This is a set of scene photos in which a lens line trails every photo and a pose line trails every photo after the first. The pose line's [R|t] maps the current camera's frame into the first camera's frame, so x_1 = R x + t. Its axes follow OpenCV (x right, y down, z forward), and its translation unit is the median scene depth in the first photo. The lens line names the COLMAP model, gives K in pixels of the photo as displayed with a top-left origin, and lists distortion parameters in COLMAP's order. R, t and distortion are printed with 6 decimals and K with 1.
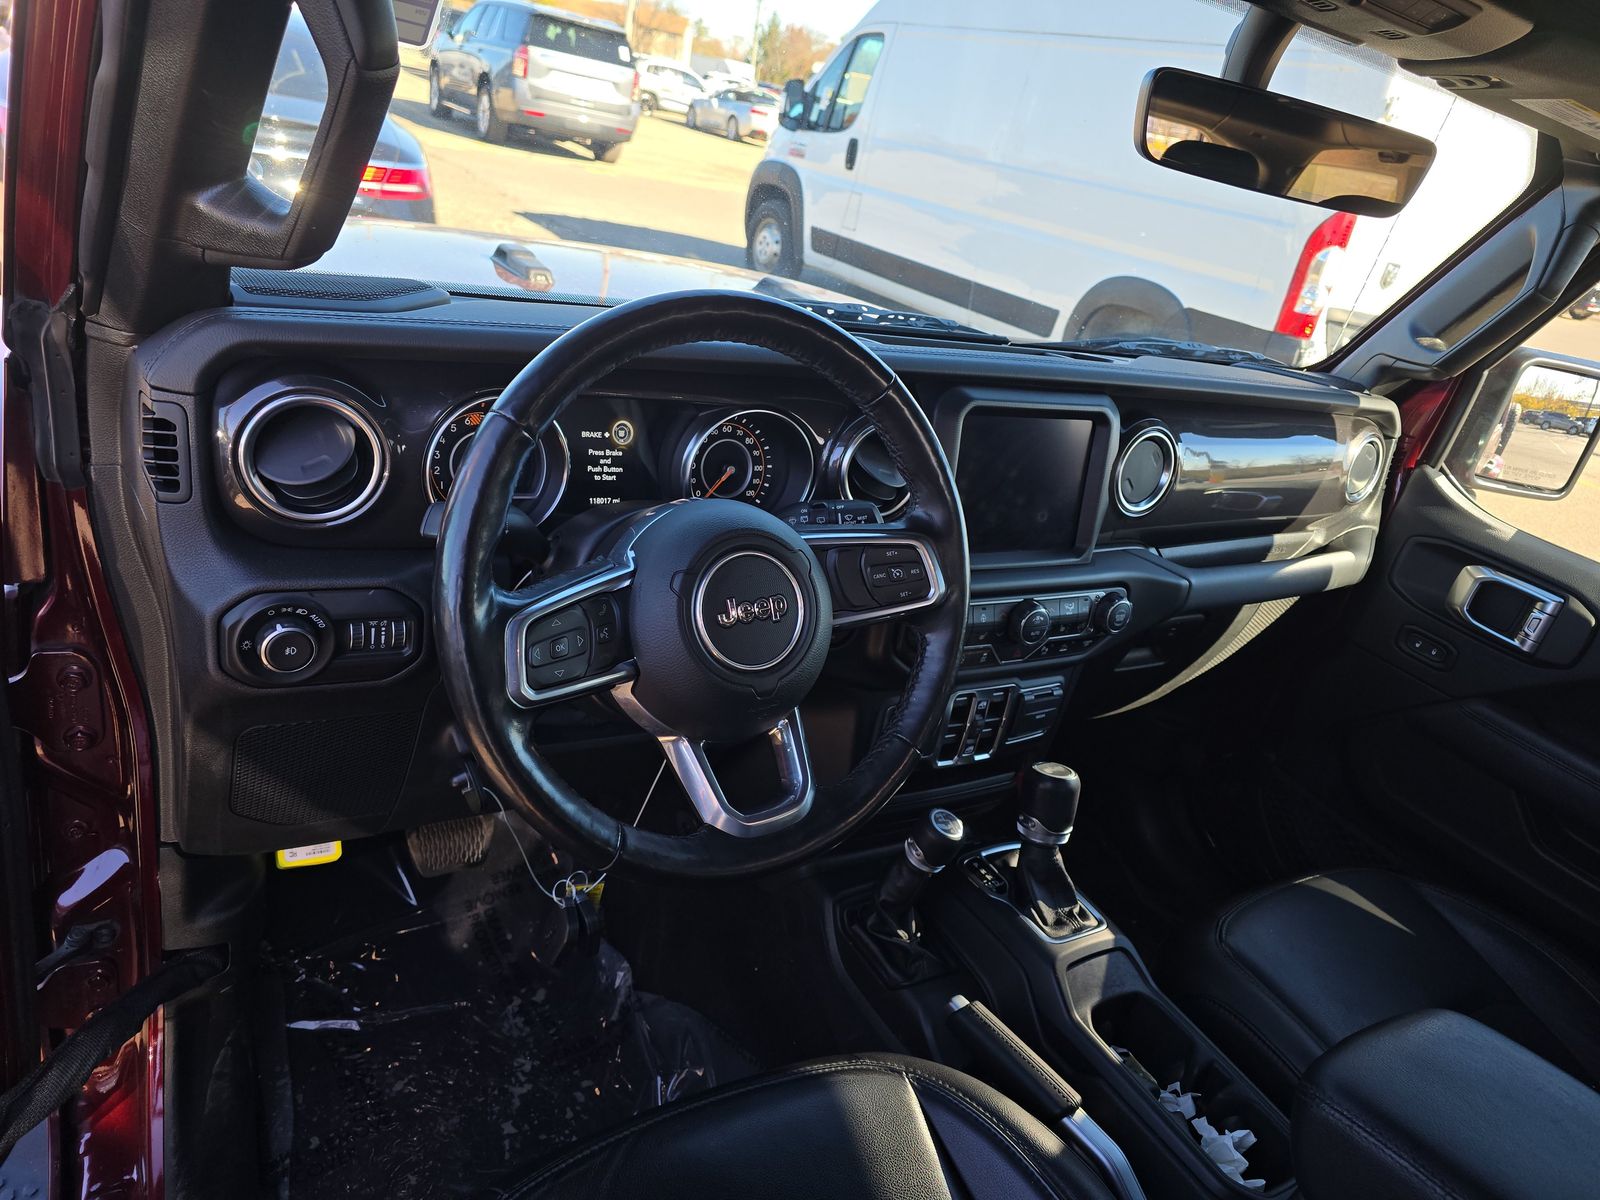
lens RADIAL K [[1088.1, 0, 794.1], [0, 1088.1, 600.8], [0, 0, 1]] dist [0.024644, -0.031717]
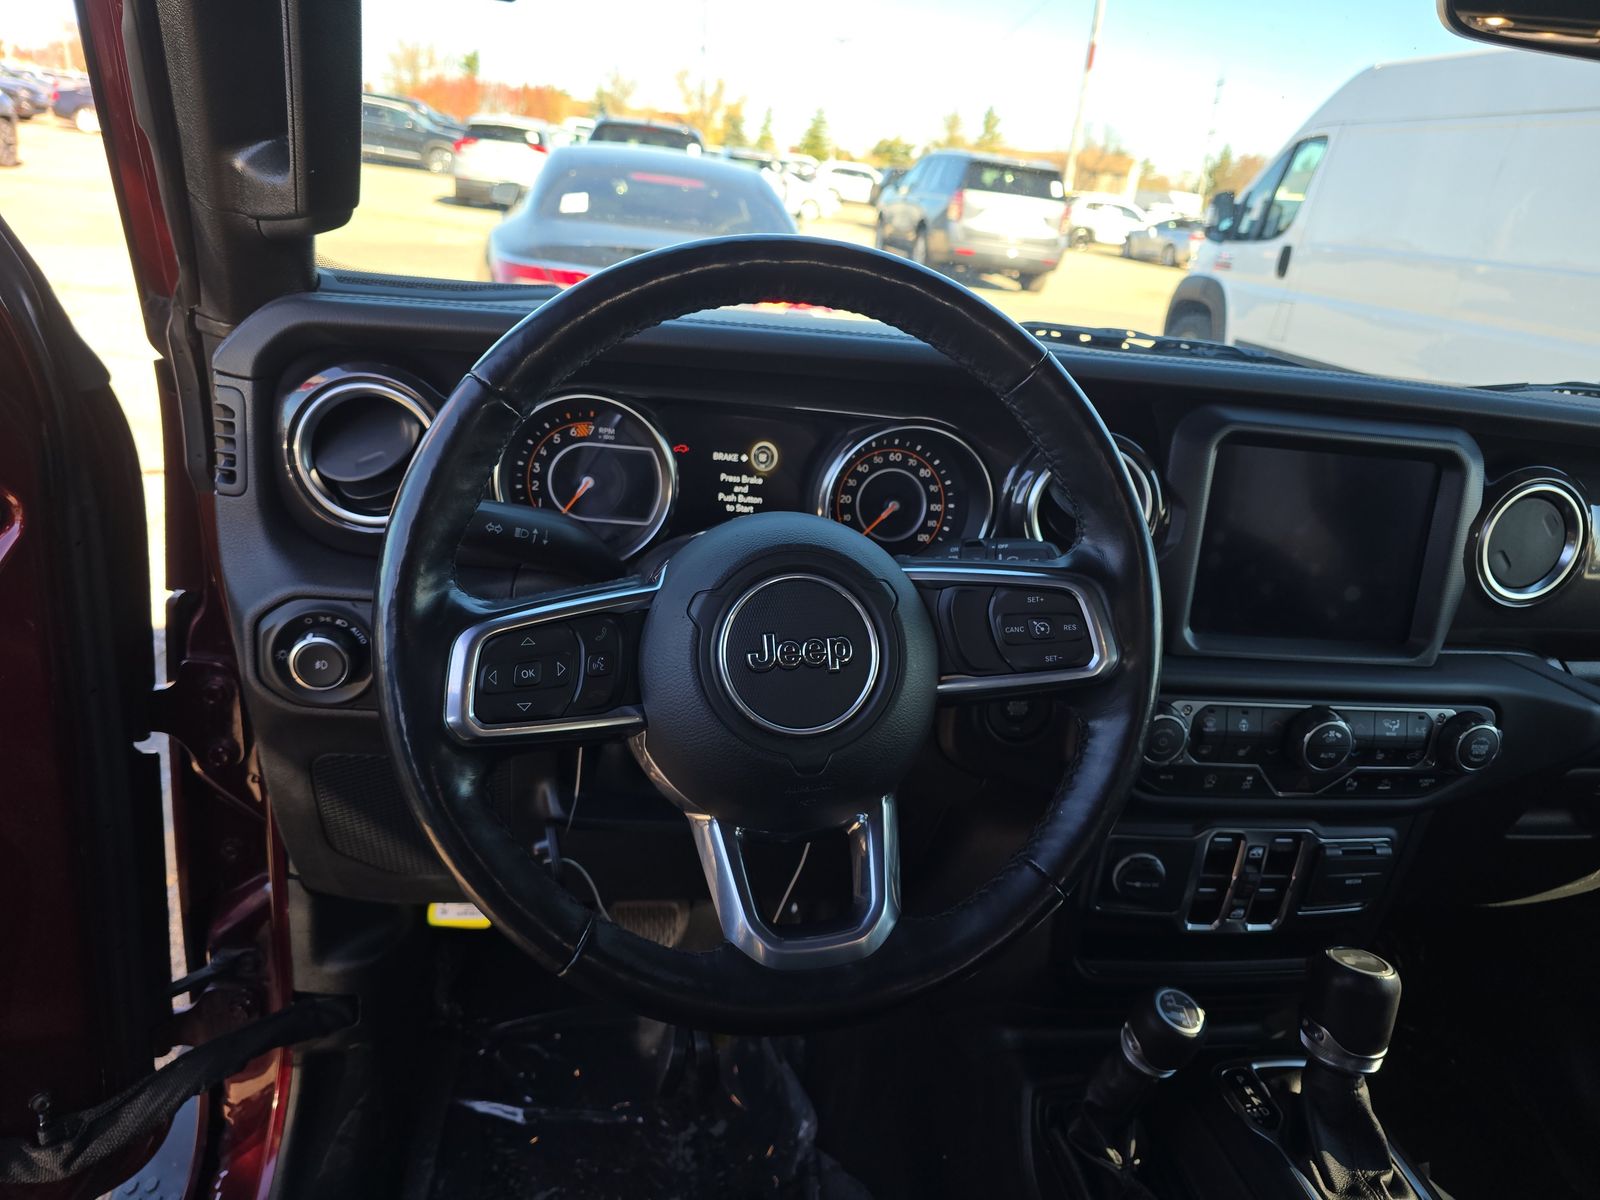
lens RADIAL K [[1088.1, 0, 794.9], [0, 1088.1, 600.7], [0, 0, 1]] dist [0.024644, -0.031717]
pose [[0.929671, 0.051715, -0.364742, 0.148478], [-0.092930, 0.990999, -0.096355, 0.029378], [0.356476, 0.123474, 0.926109, 0.204750]]
